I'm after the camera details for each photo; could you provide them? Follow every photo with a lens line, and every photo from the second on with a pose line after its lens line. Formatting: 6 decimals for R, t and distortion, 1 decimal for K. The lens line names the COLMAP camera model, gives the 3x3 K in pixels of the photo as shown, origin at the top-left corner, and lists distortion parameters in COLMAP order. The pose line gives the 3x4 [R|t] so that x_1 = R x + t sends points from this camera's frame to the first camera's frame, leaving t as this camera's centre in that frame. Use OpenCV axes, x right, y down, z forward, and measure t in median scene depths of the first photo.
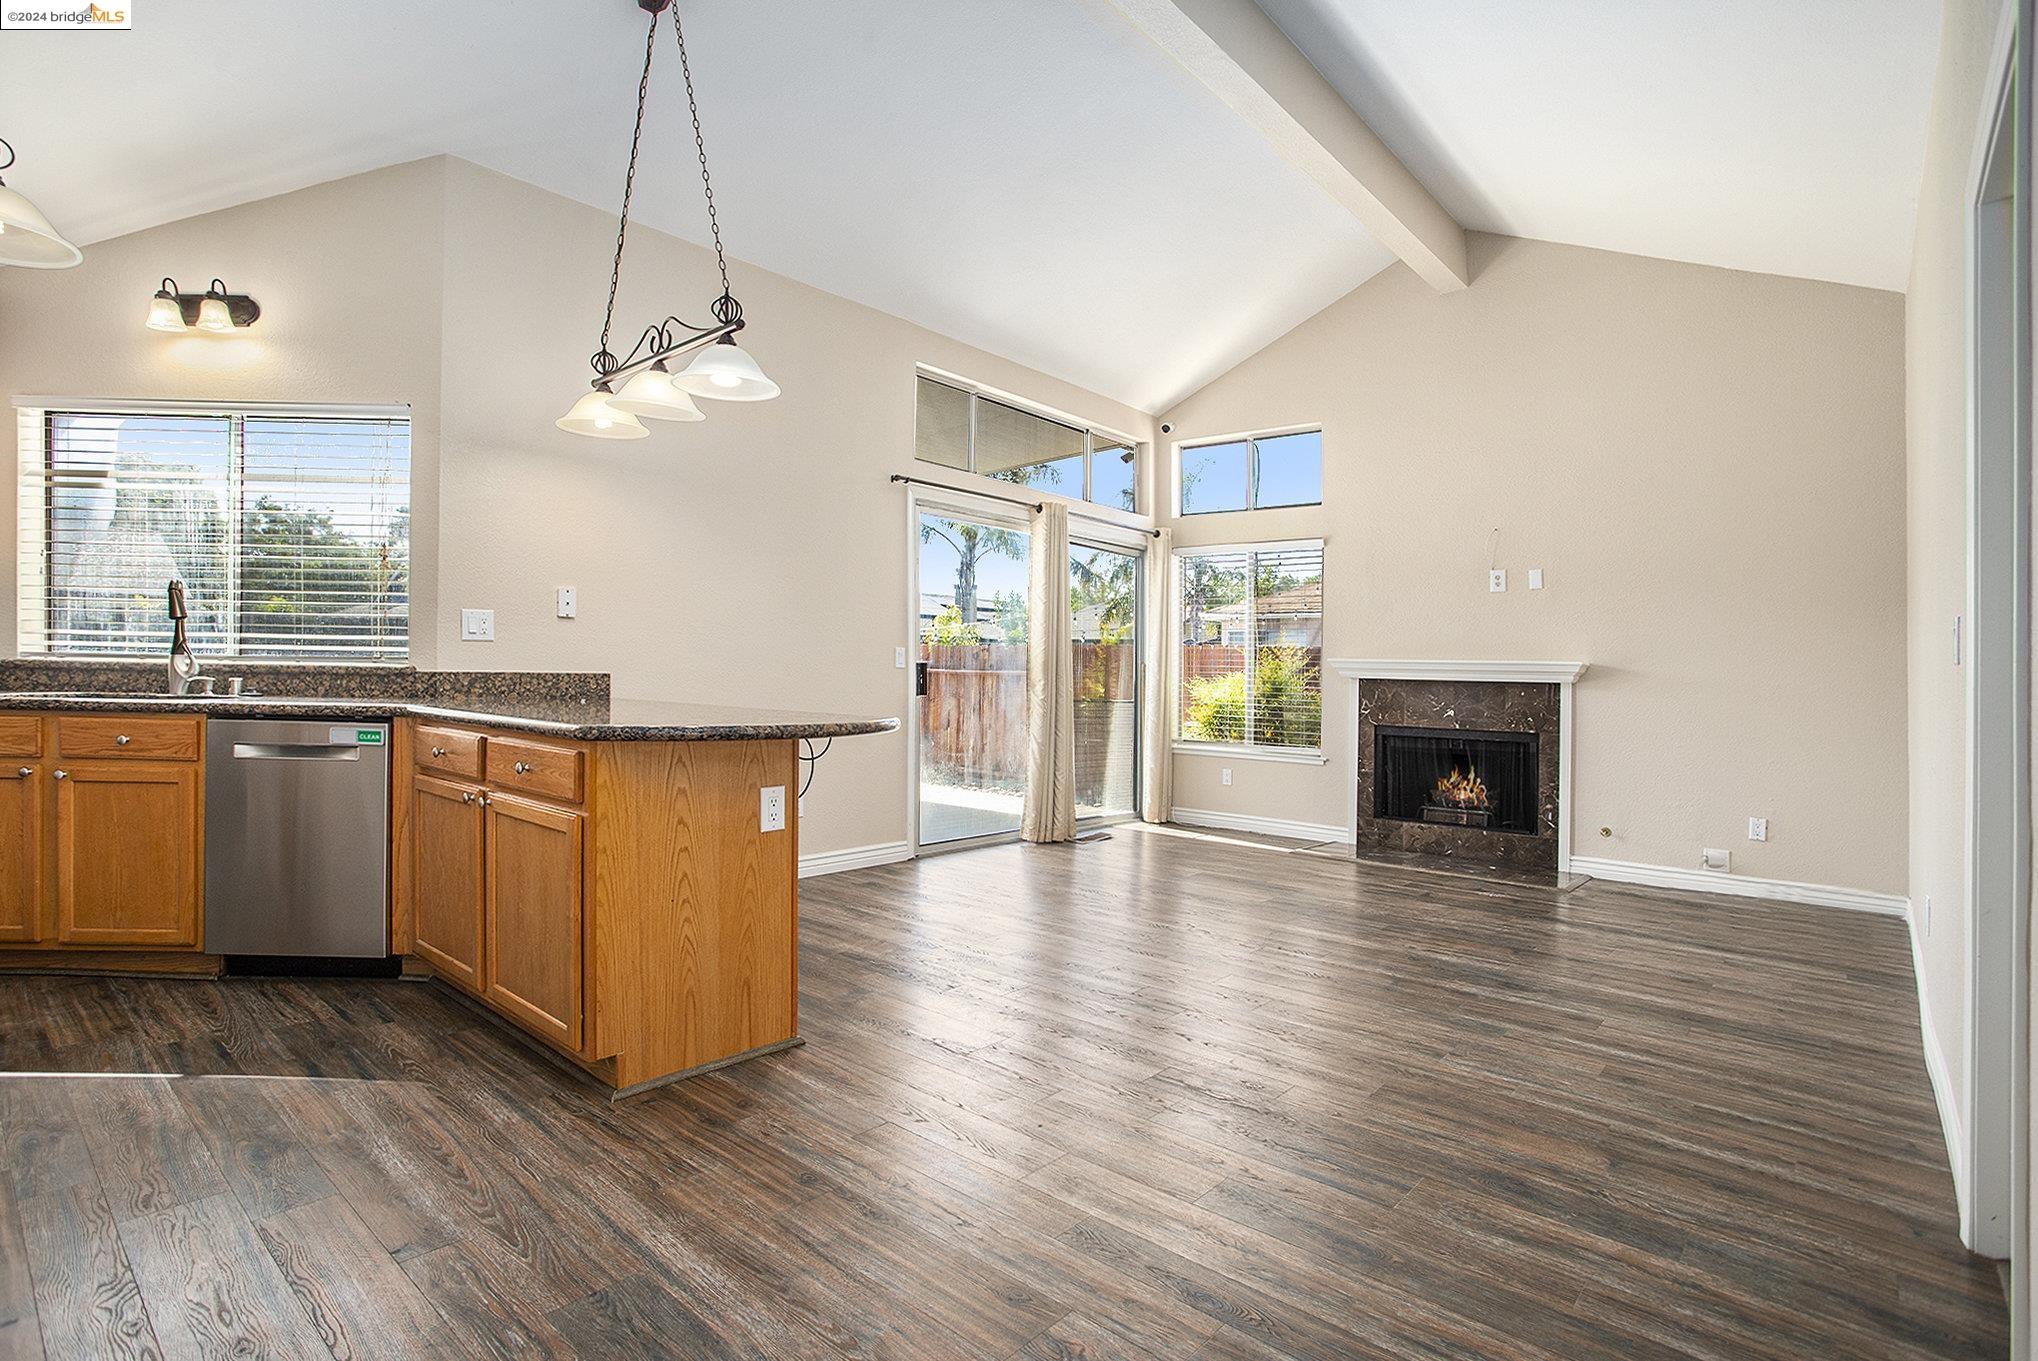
lens RADIAL K [[1011.1, 0, 1033.6], [0, 1011.1, 679.0], [0, 0, 1]] dist [-0.047978, 0.015550]
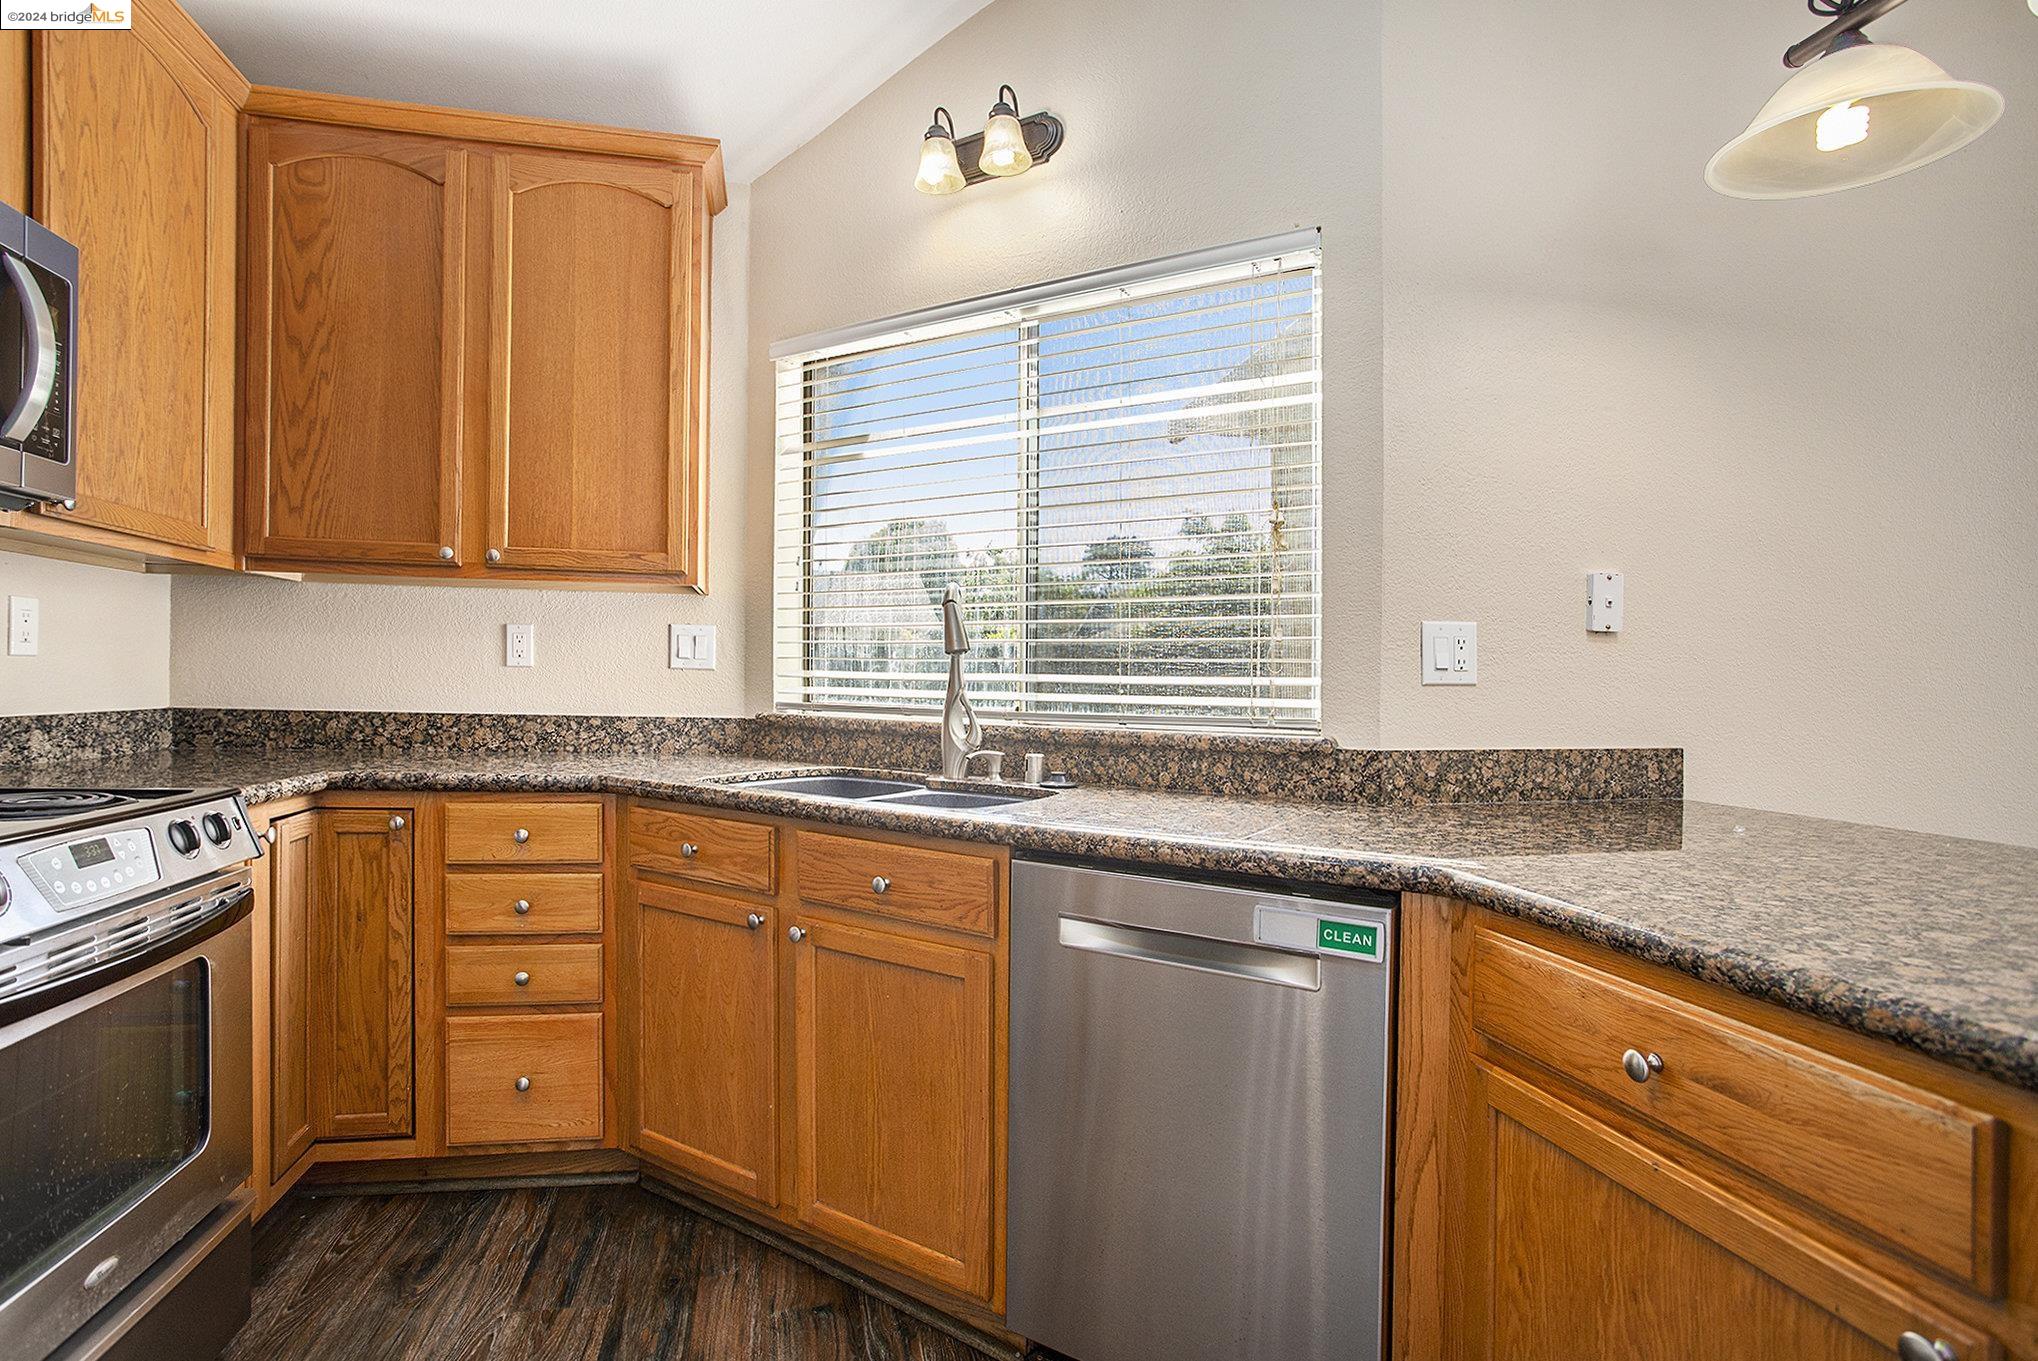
lens RADIAL K [[1011.1, 0, 1028.6], [0, 1011.1, 671.8], [0, 0, 1]] dist [-0.047978, 0.015550]
pose [[0.815895, -0.010796, -0.578099, -0.460673], [-0.002678, 0.999744, -0.022450, -0.034677], [0.578194, 0.019865, 0.815658, 0.505175]]
